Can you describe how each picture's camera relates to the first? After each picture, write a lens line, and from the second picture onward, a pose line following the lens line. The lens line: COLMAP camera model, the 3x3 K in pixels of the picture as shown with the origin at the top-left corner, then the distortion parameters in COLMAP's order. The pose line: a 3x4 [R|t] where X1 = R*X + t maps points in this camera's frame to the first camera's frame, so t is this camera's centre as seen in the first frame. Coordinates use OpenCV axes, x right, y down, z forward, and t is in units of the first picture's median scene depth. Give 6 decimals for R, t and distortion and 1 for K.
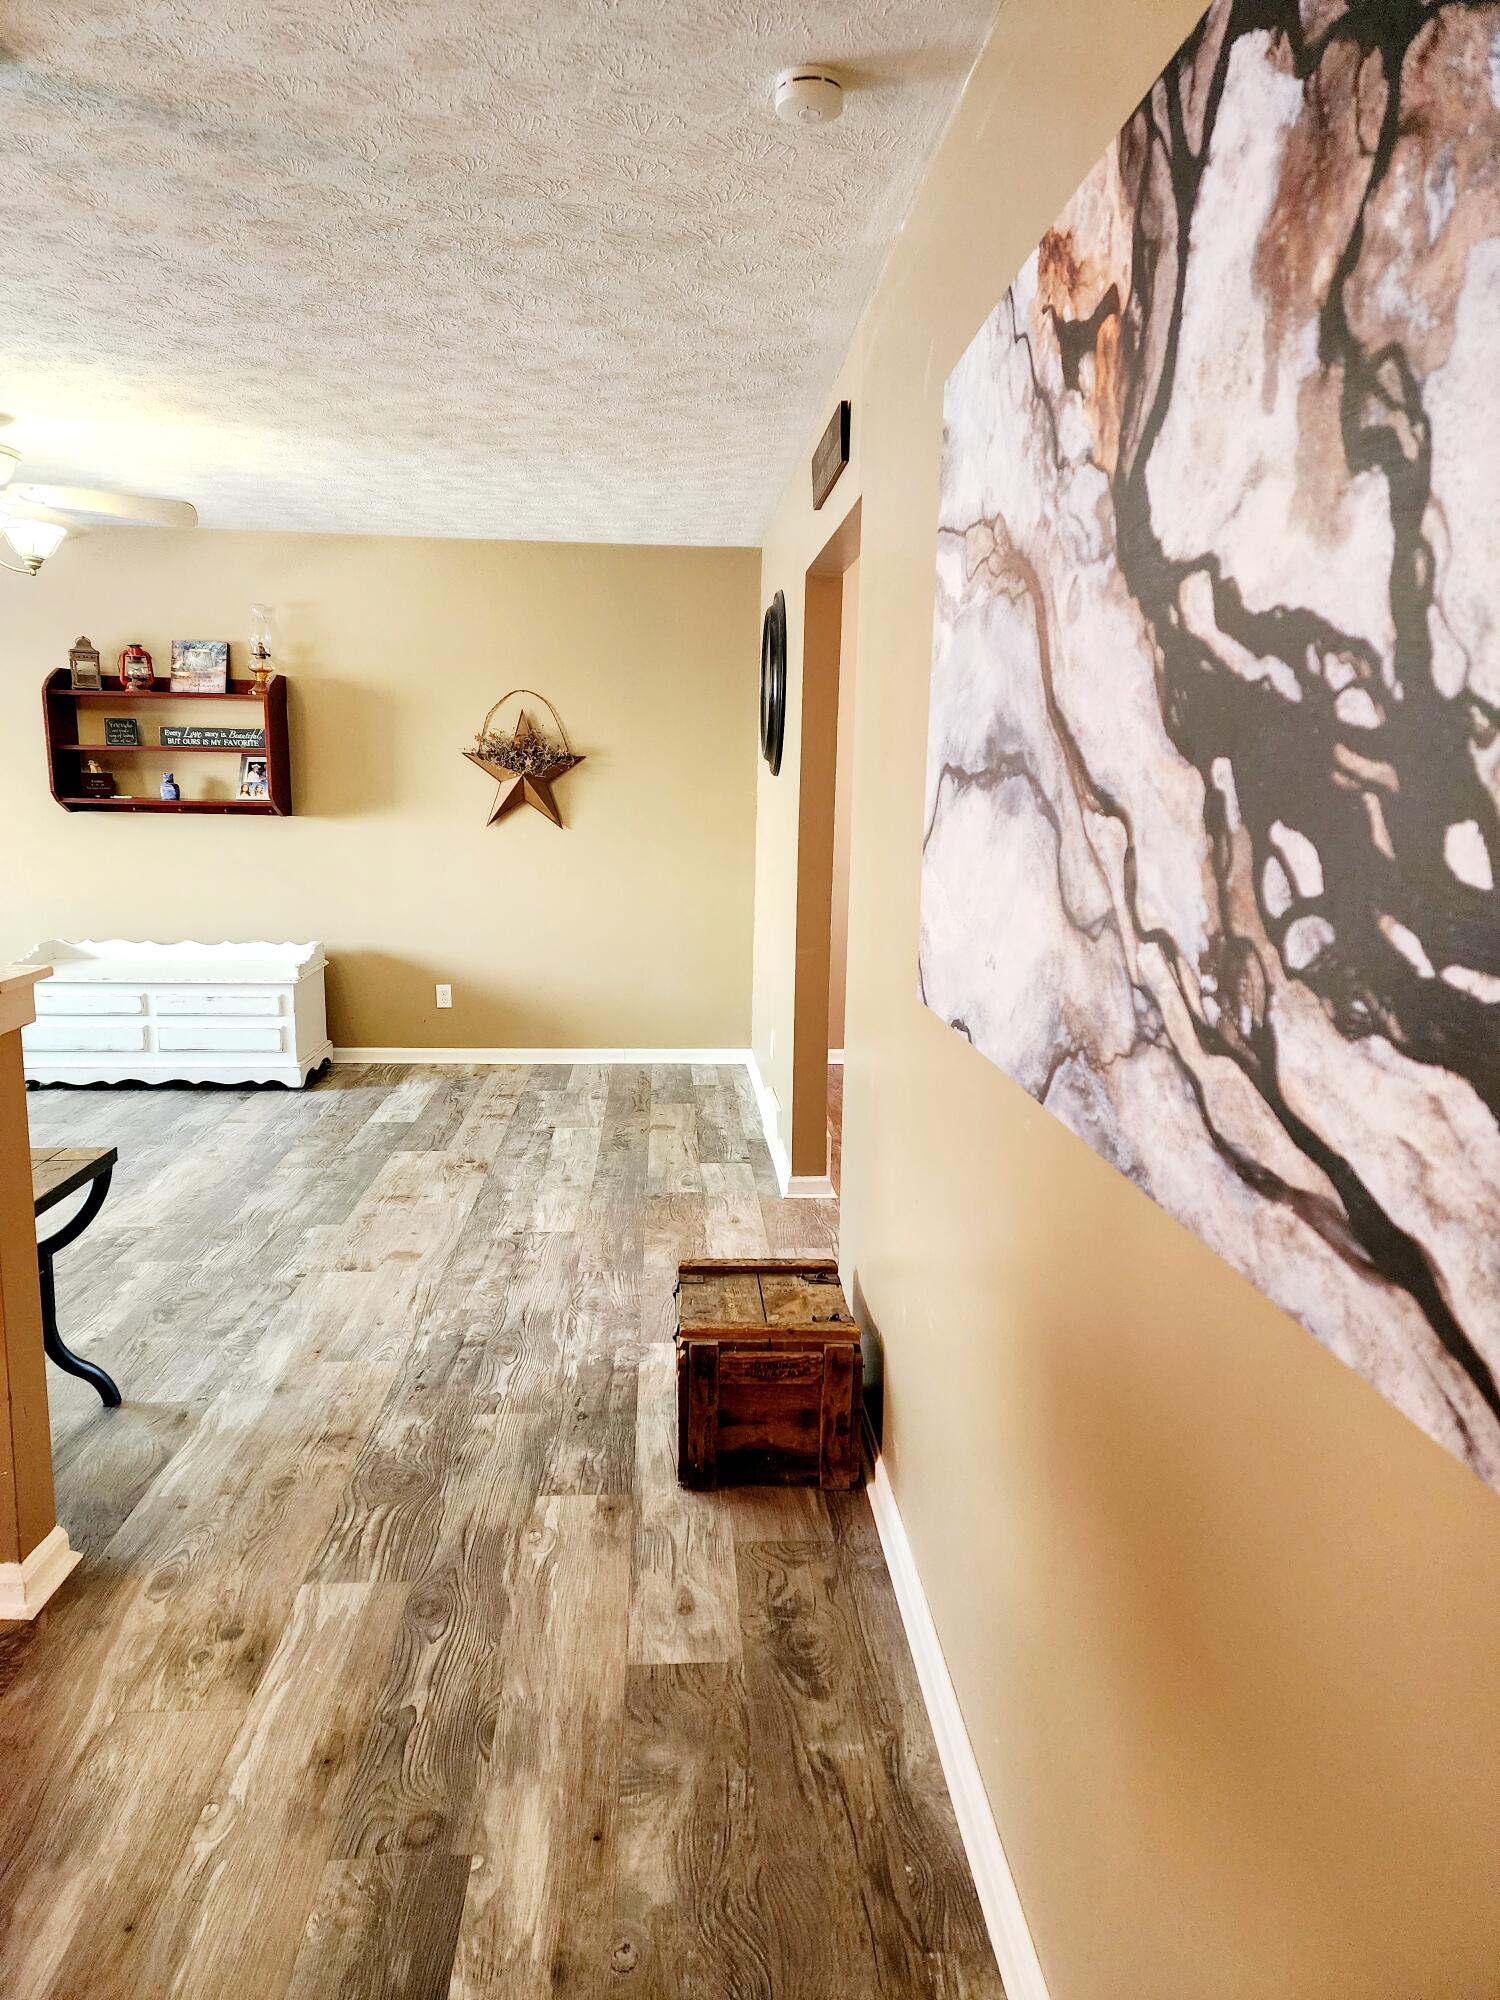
lens RADIAL K [[1326.8, 0, 735.9], [0, 1326.8, 990.0], [0, 0, 1]] dist [0.092151, -0.073149]
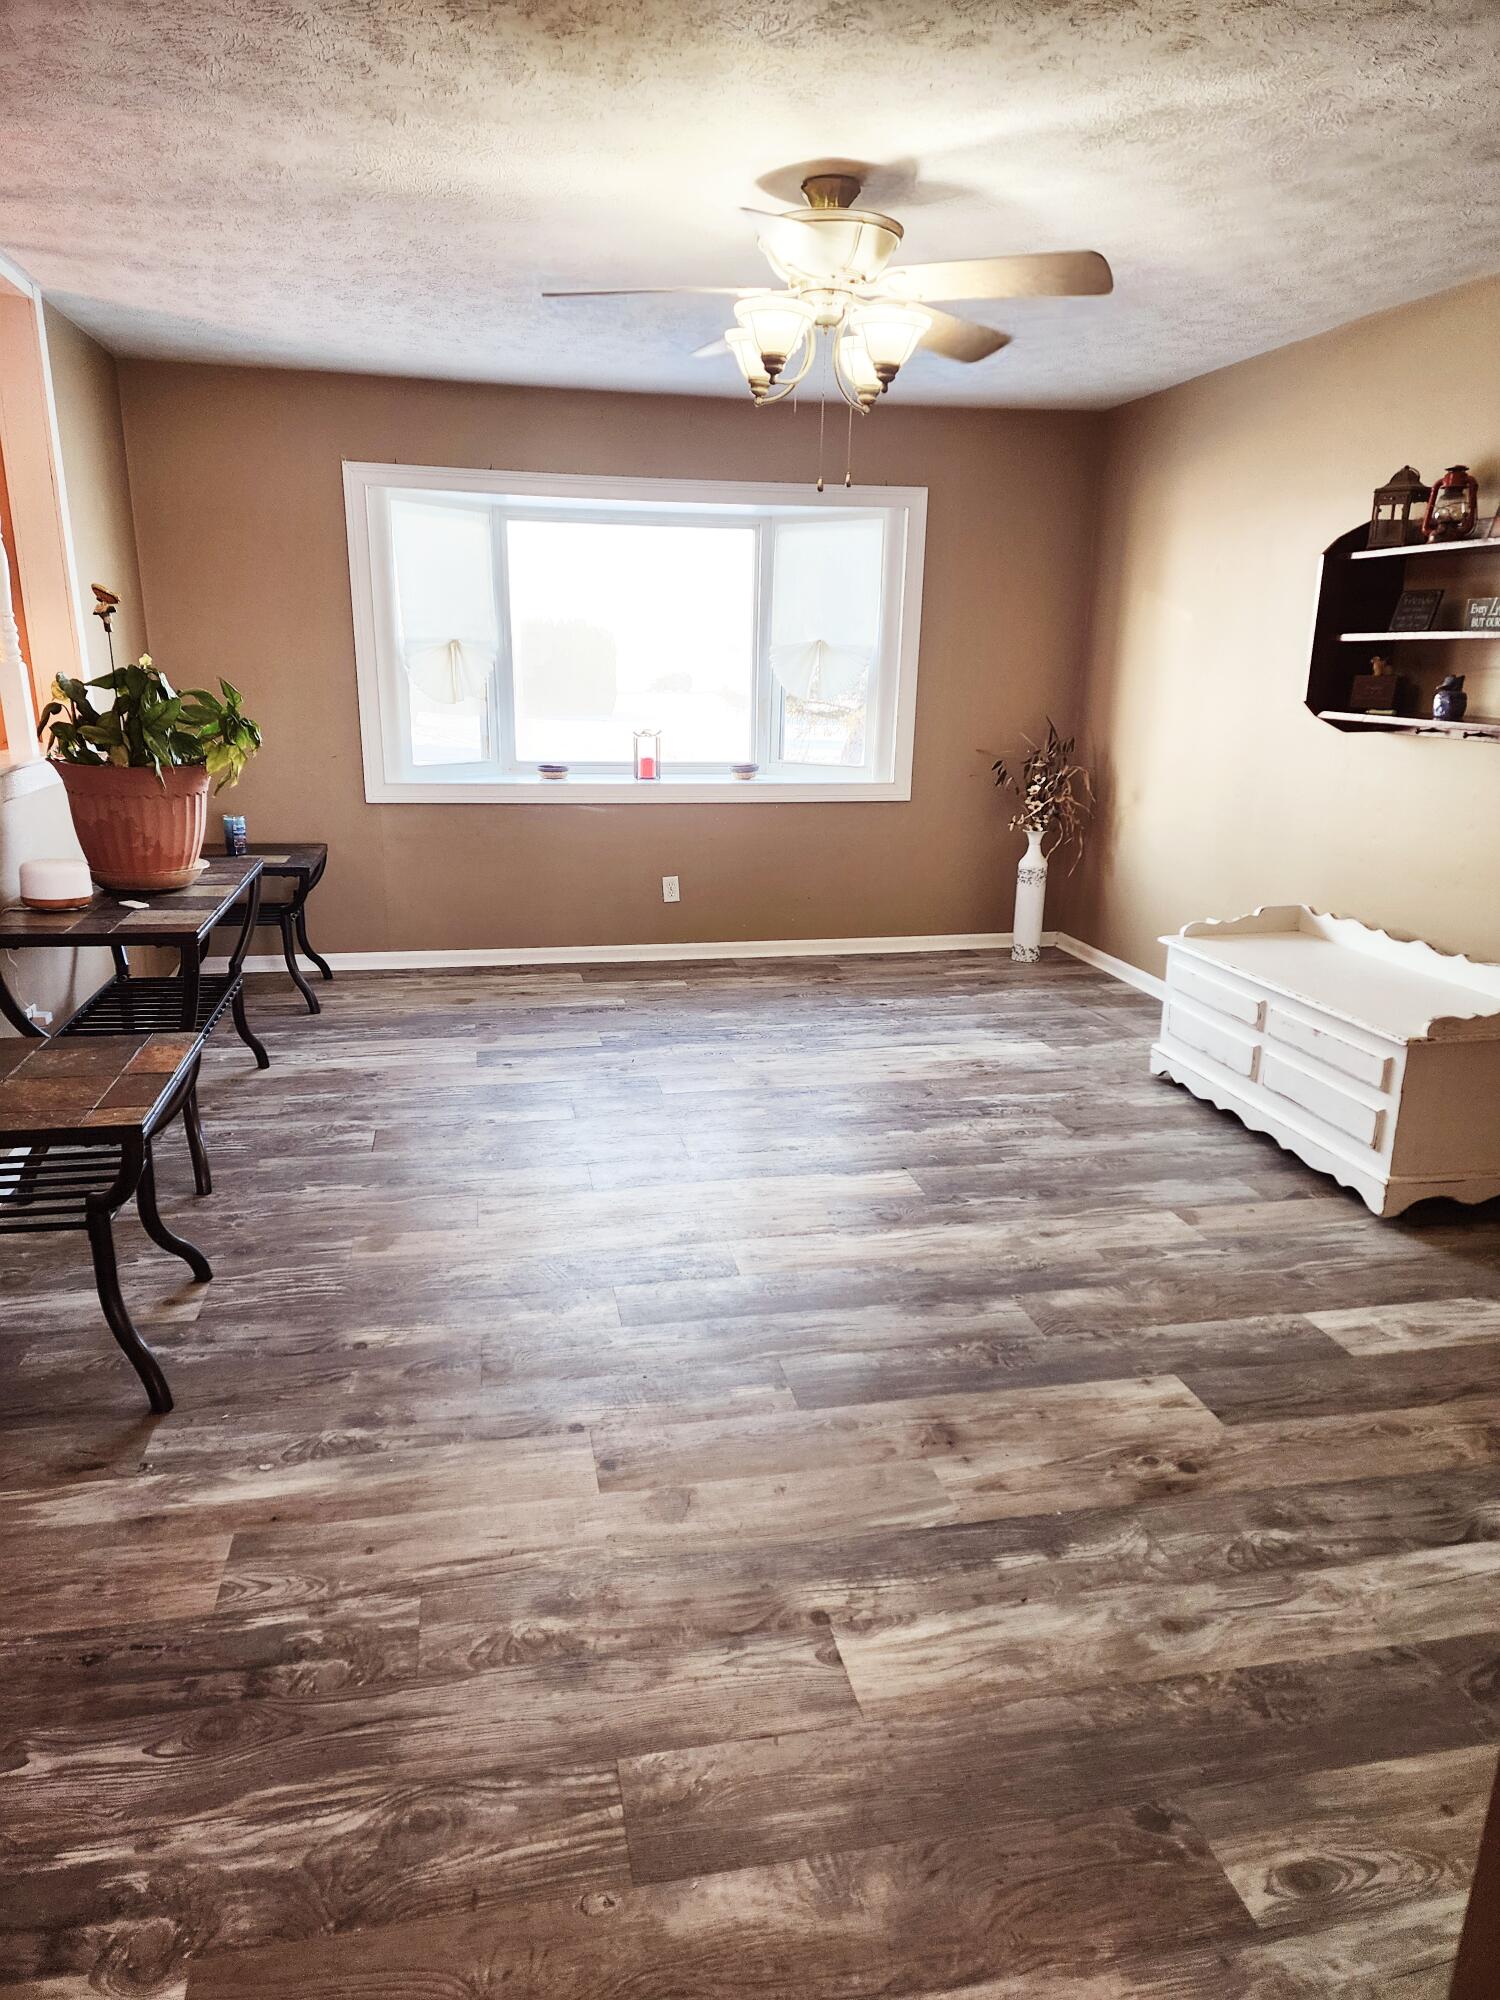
lens RADIAL K [[1326.8, 0, 740.5], [0, 1326.8, 1004.2], [0, 0, 1]] dist [0.092151, -0.073149]
pose [[0.147428, 0.245687, -0.958072, 0.218392], [-0.175501, 0.959784, 0.219119, -0.119259], [0.973378, 0.135838, 0.184618, 0.736831]]
